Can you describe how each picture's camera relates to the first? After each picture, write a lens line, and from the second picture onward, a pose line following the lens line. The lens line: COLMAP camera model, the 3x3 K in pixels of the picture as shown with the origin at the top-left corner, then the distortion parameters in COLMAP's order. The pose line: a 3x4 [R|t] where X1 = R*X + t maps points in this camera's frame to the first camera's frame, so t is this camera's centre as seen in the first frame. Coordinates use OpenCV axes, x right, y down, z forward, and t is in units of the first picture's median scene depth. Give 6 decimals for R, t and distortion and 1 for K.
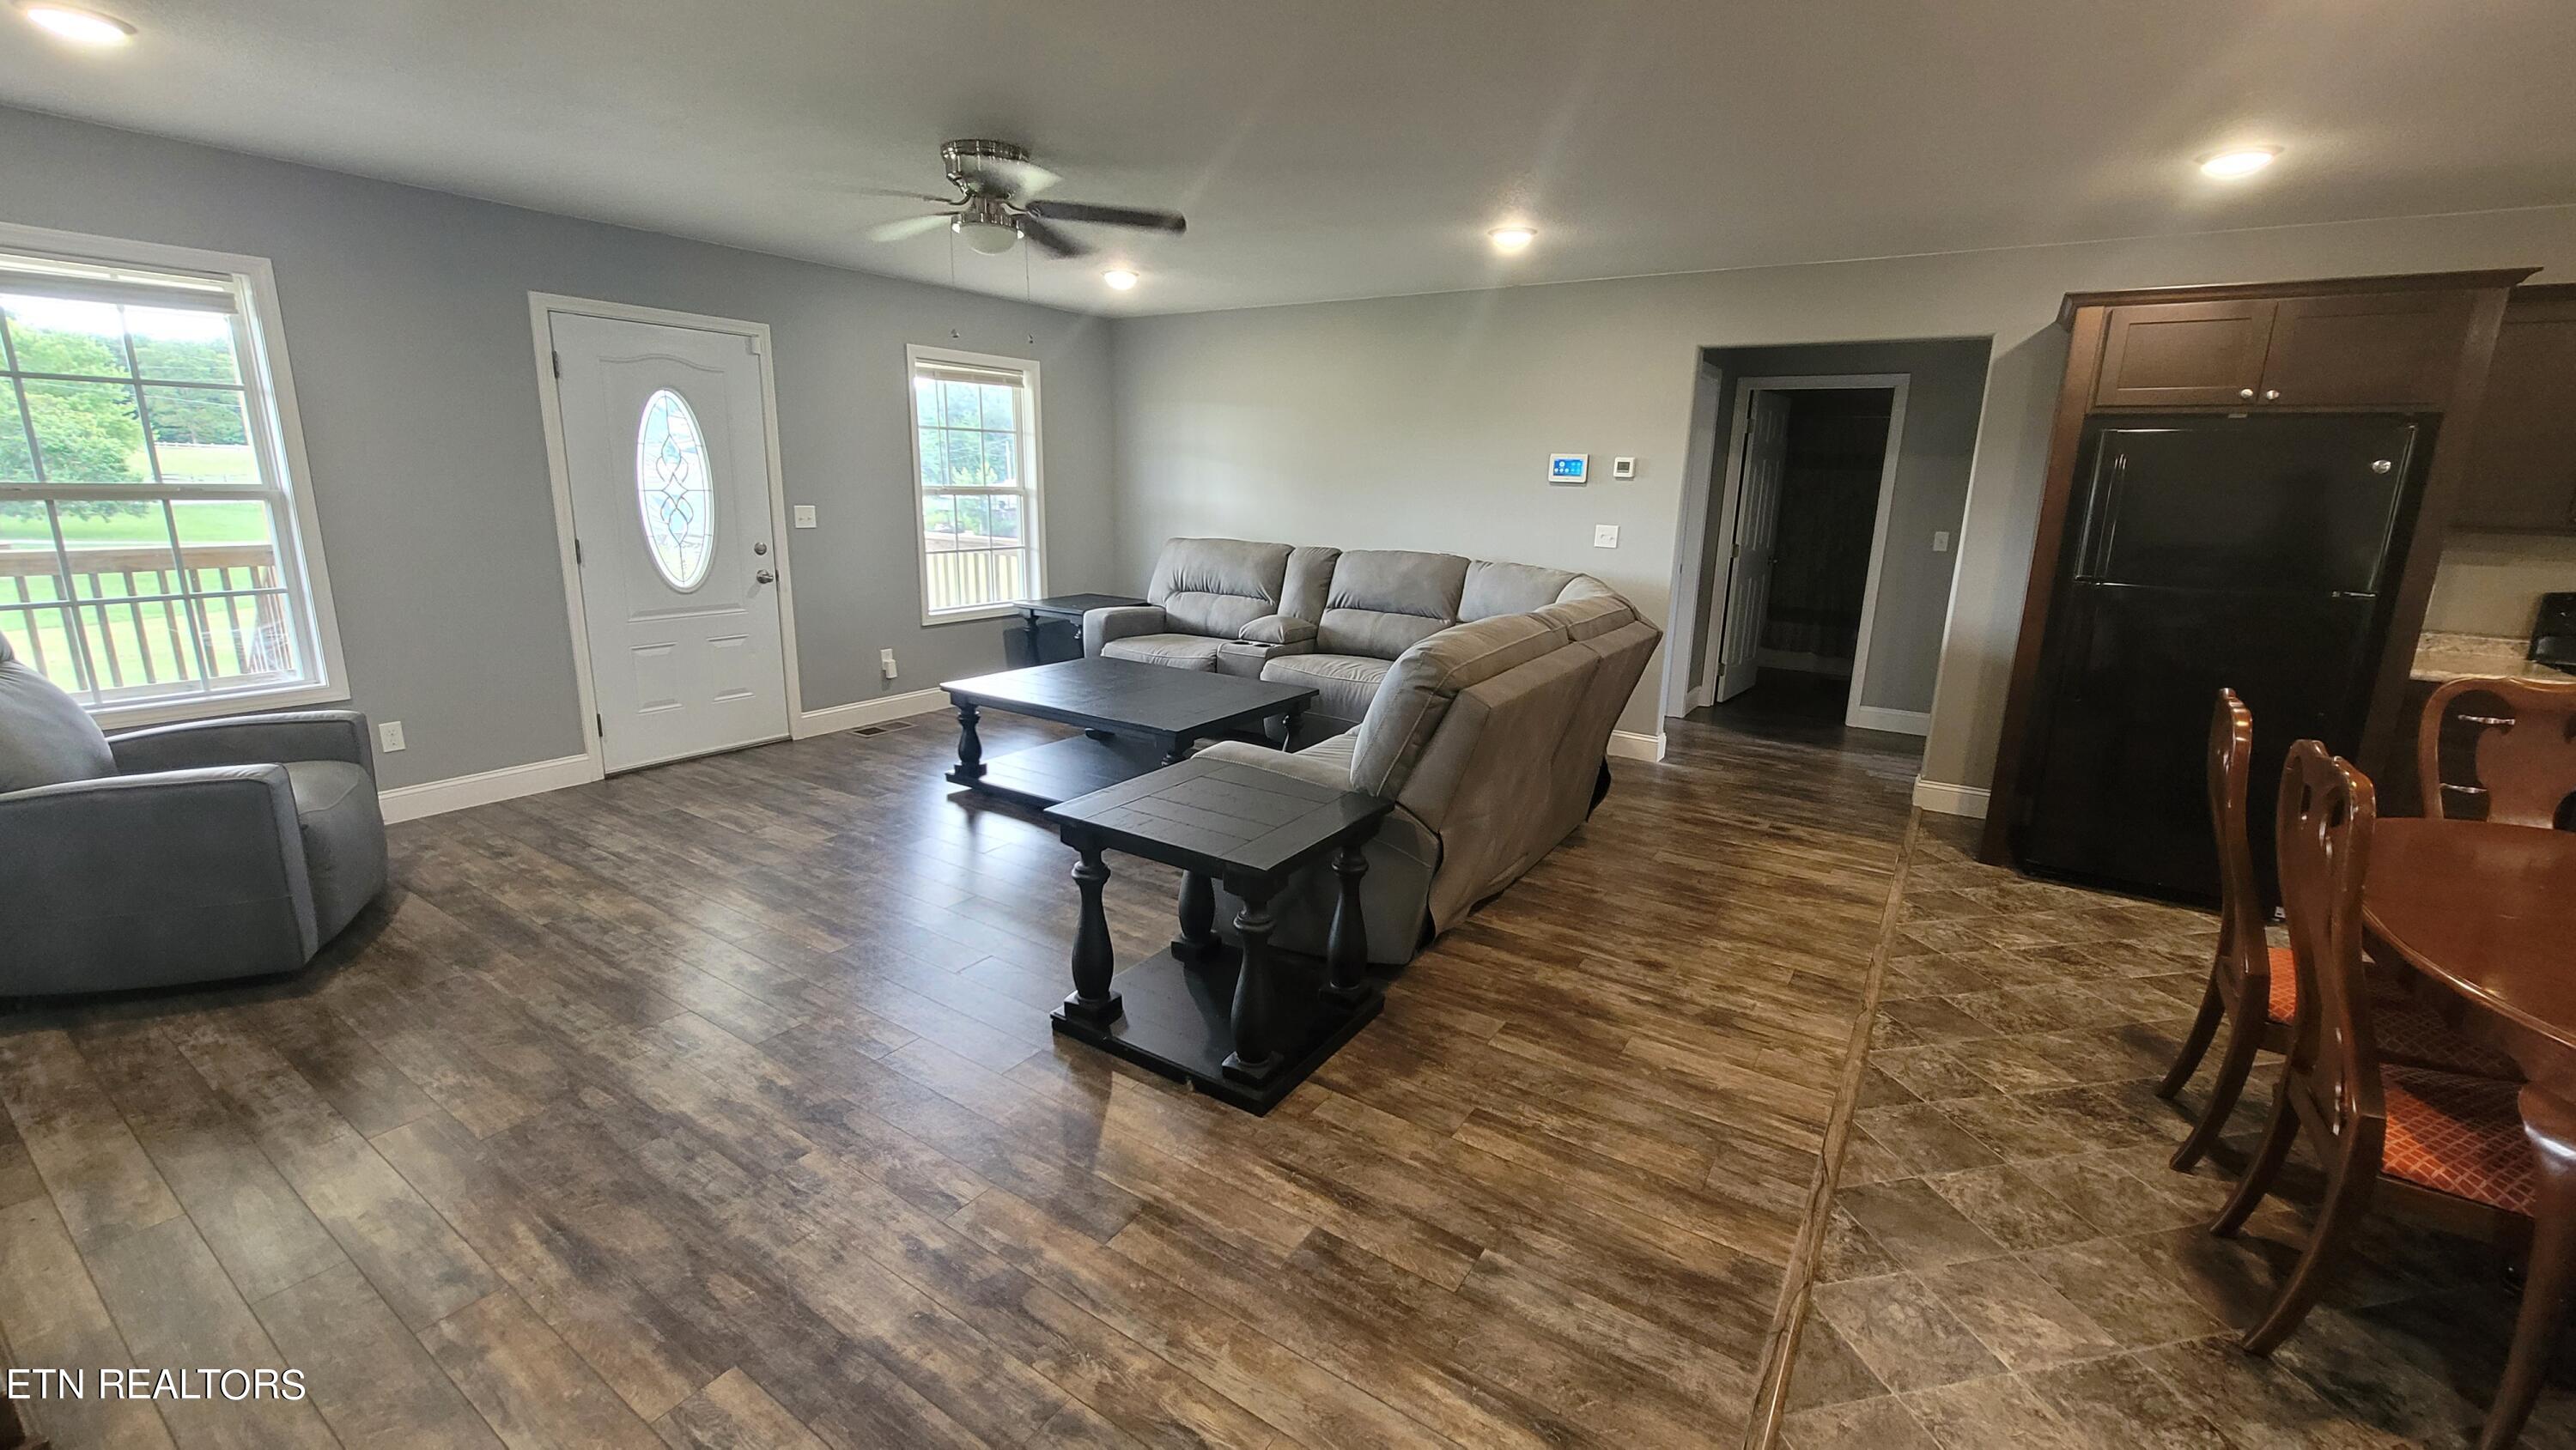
lens RADIAL K [[1046.8, 0, 1290.3], [0, 1046.8, 710.3], [0, 0, 1]] dist [-0.001513, -0.000093]
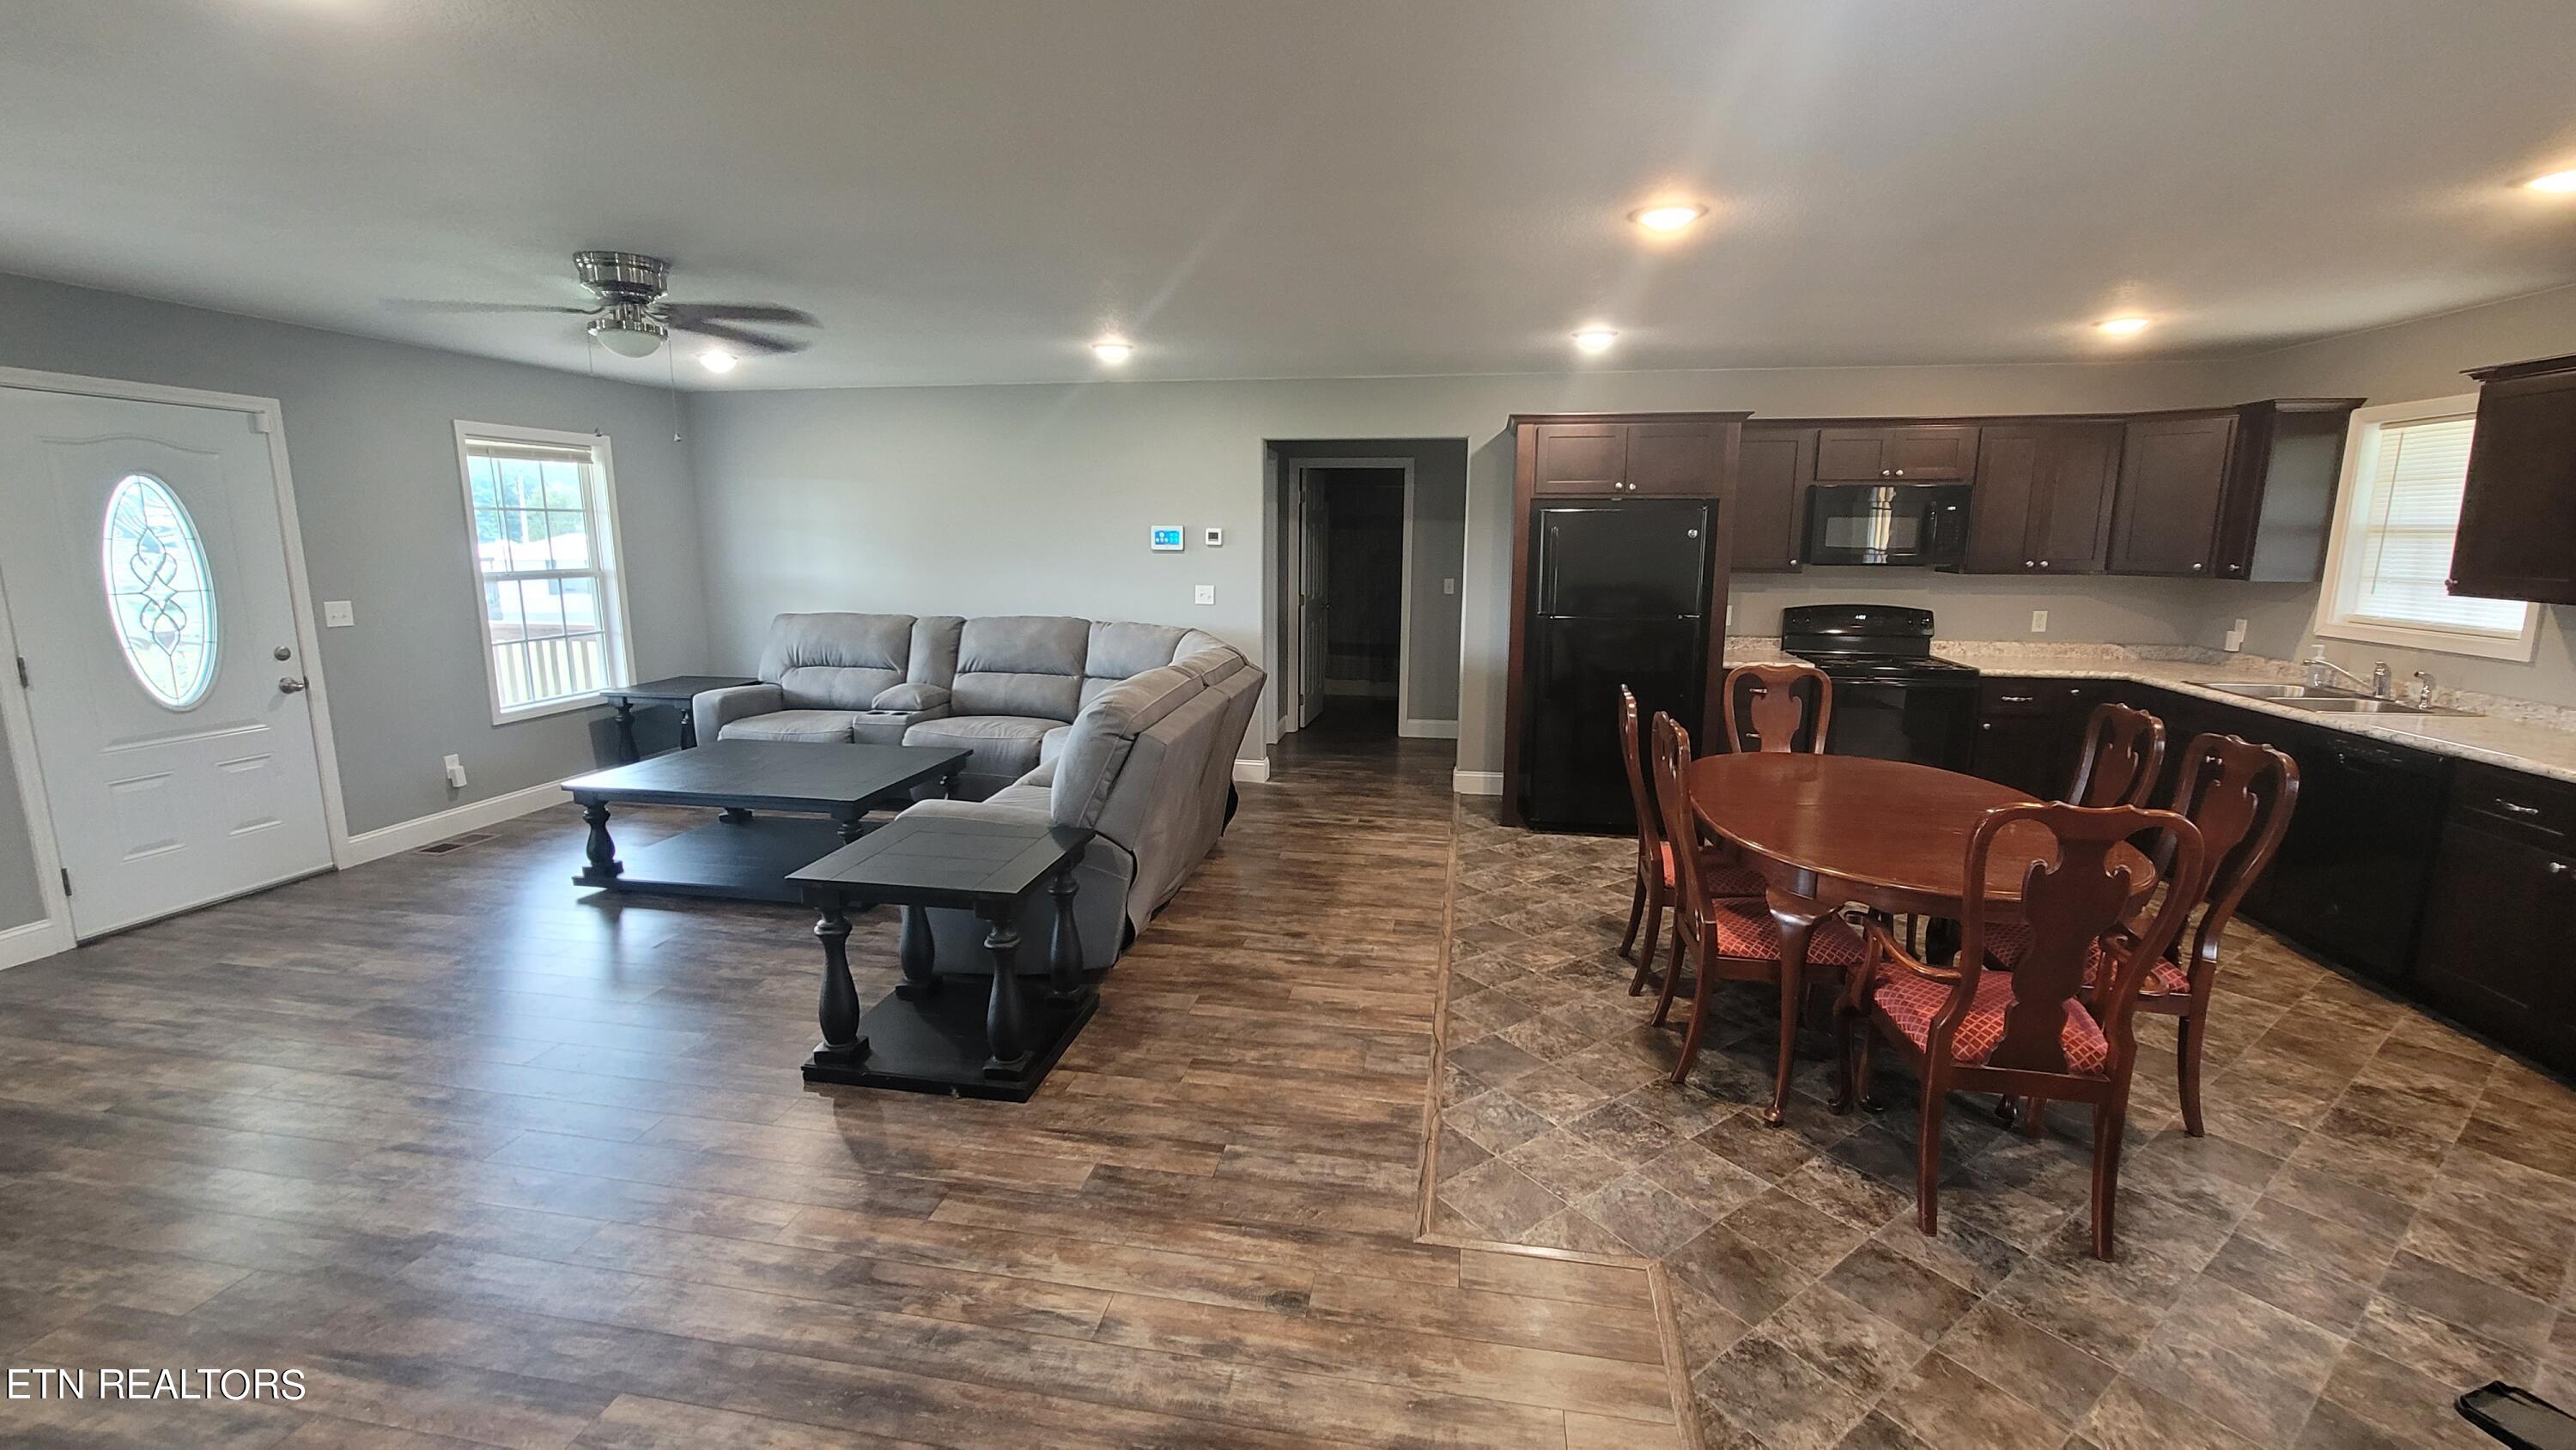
lens RADIAL K [[1046.8, 0, 1290.3], [0, 1046.8, 710.3], [0, 0, 1]] dist [-0.001513, -0.000093]
pose [[0.917198, -0.087266, 0.388758, -0.130048], [0.105274, 0.994123, -0.025220, 0.003225], [-0.384273, 0.064058, 0.920995, -0.184181]]
